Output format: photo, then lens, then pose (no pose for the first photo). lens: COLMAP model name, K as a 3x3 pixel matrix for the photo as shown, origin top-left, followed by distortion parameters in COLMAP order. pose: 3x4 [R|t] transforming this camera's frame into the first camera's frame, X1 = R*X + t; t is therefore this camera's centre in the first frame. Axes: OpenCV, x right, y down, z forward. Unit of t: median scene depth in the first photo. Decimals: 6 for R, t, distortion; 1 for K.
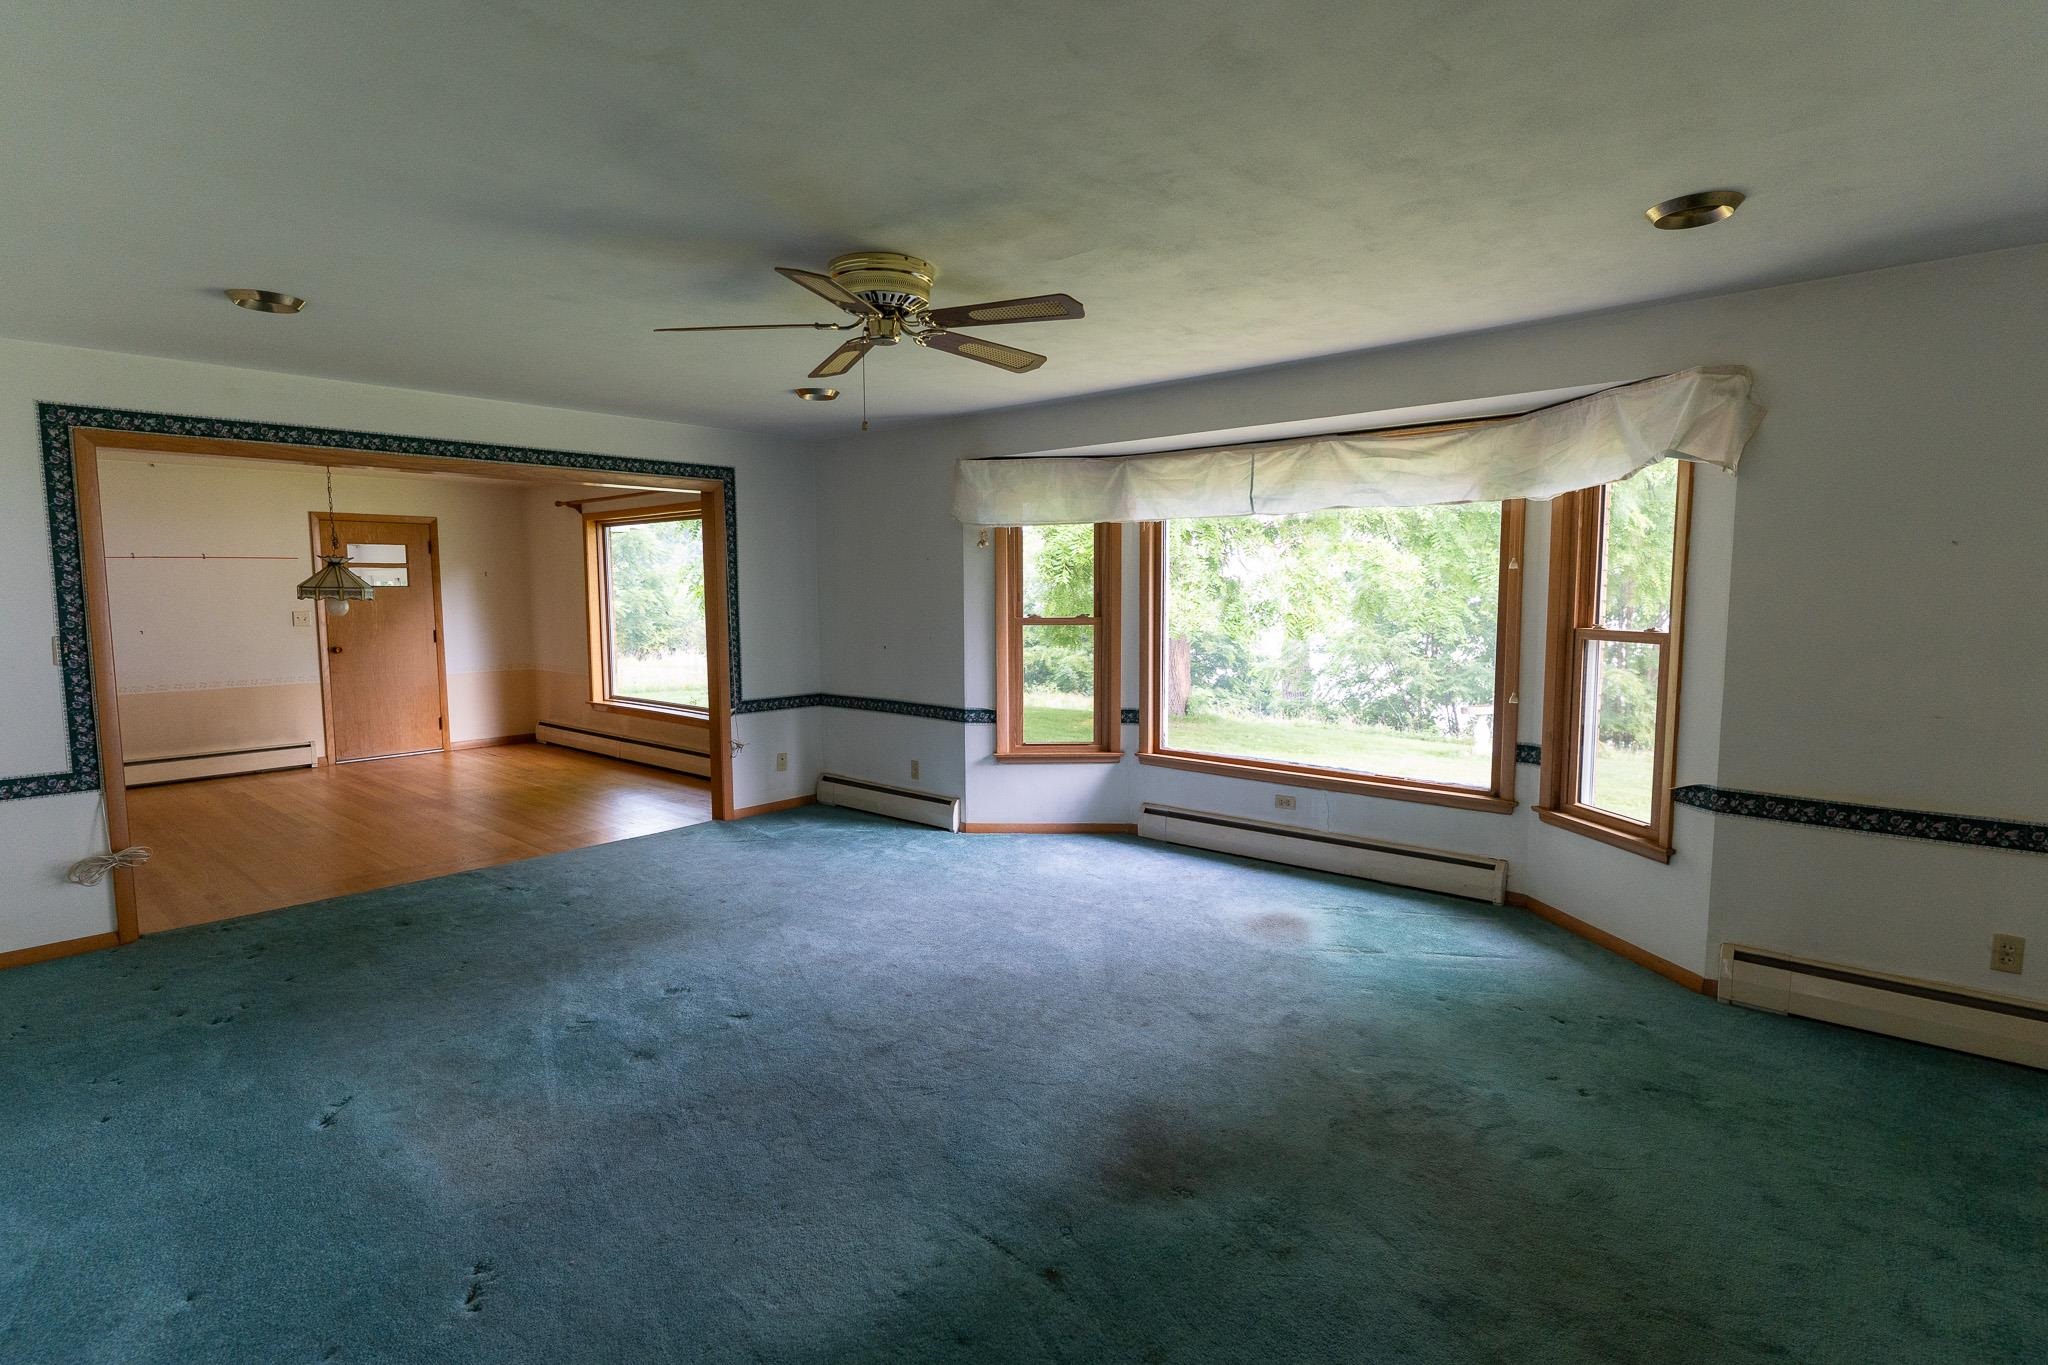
lens RADIAL K [[1018.3, 0, 1021.3], [0, 1018.3, 680.4], [0, 0, 1]] dist [-0.005989, -0.000175]
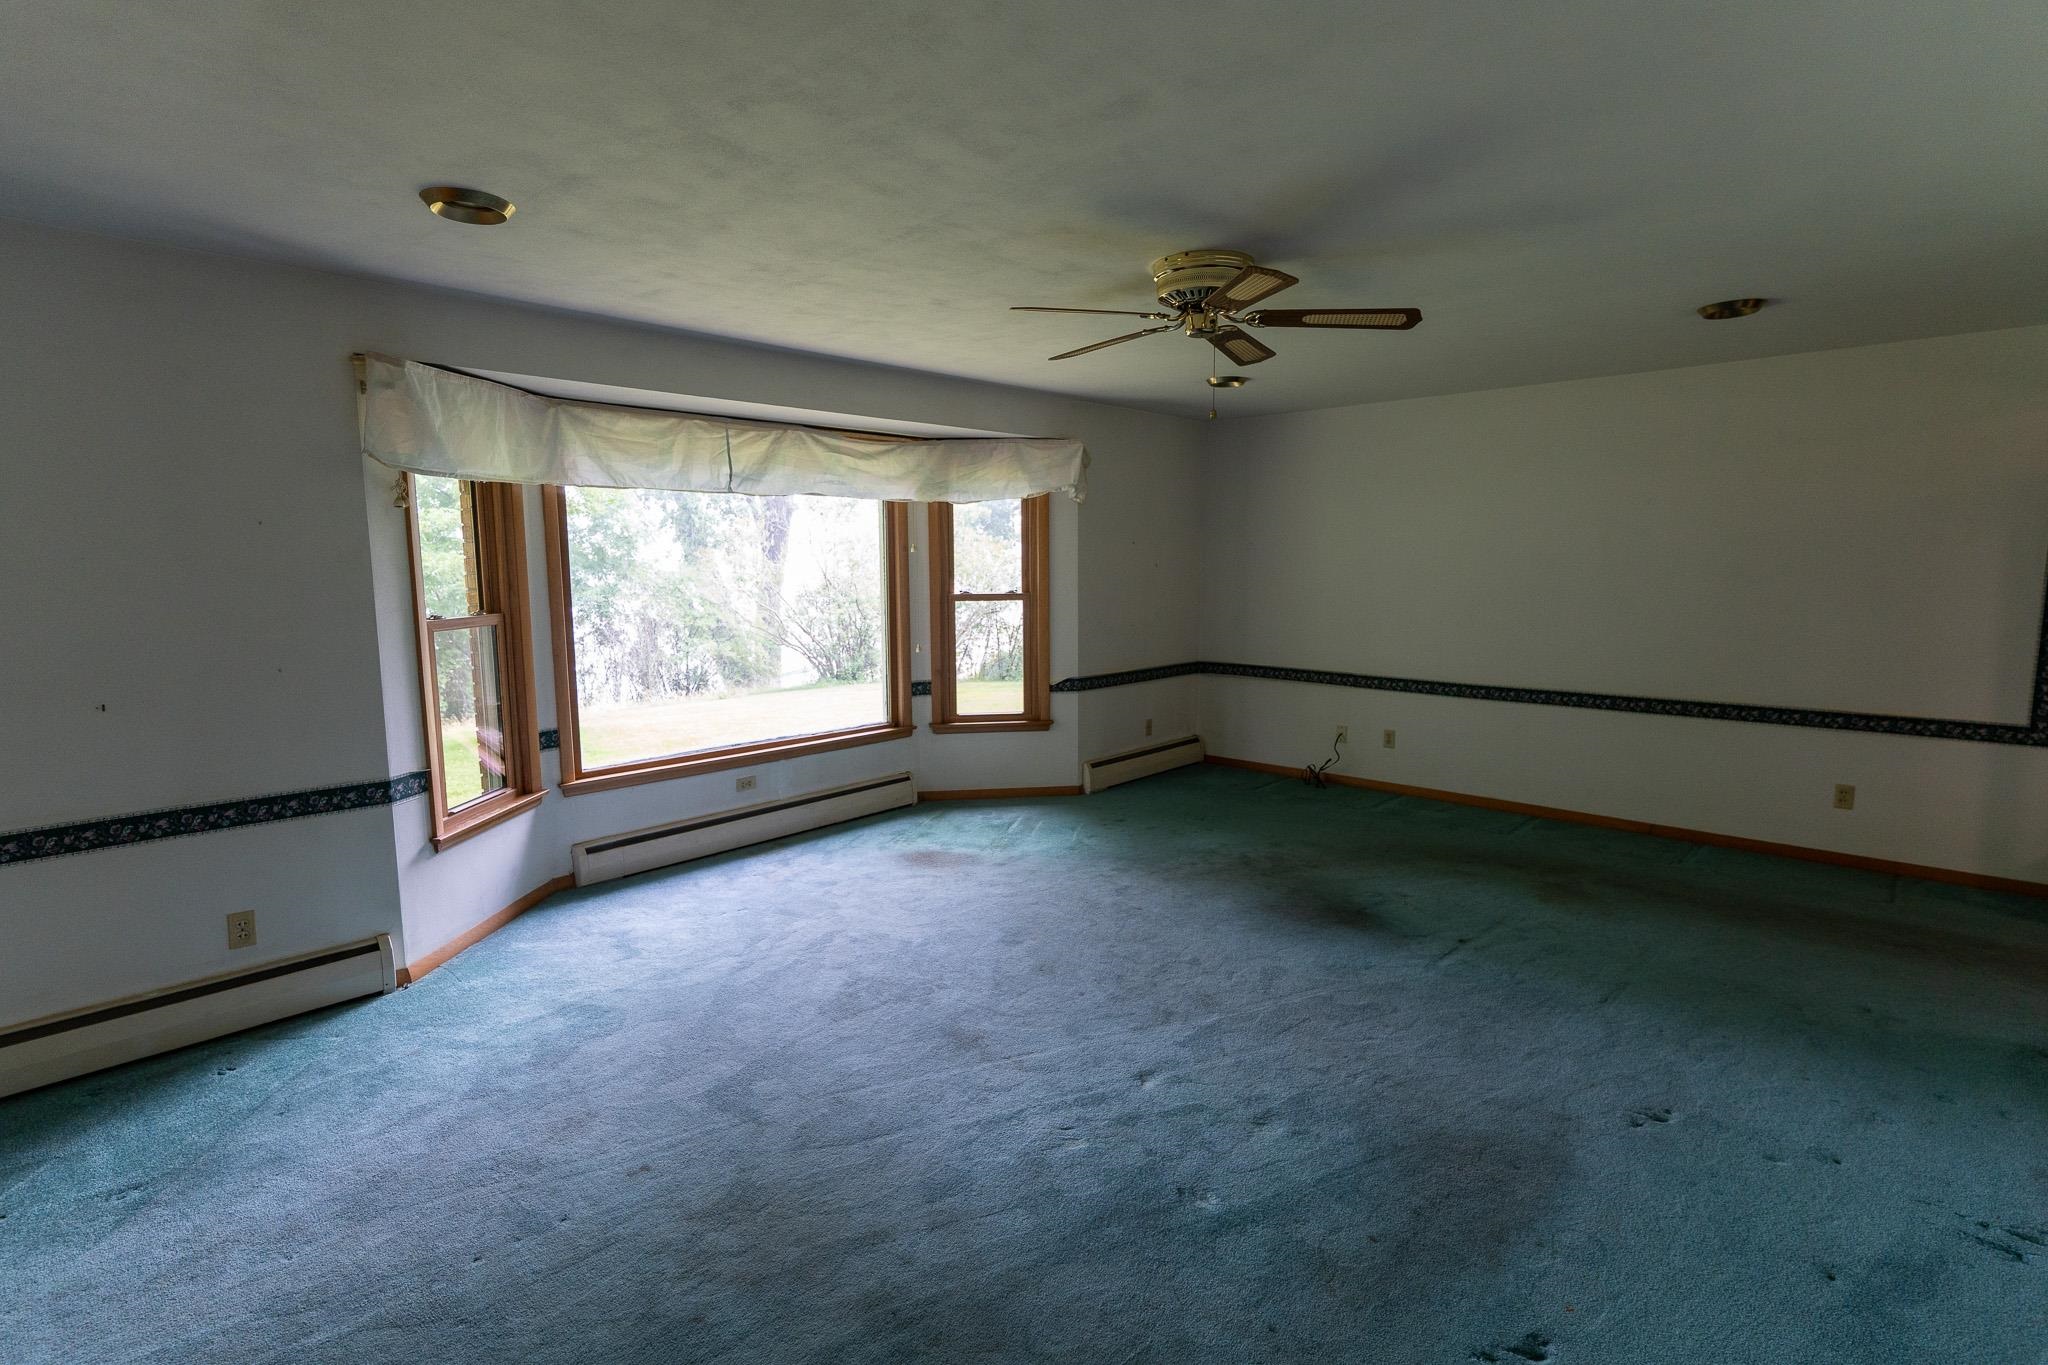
lens RADIAL K [[1018.3, 0, 1021.3], [0, 1018.3, 680.4], [0, 0, 1]] dist [-0.005989, -0.000175]
pose [[0.007441, -0.114637, 0.993380, -0.660967], [0.101560, 0.988357, 0.113297, -0.061113], [-0.994802, 0.100044, 0.018997, 0.645995]]
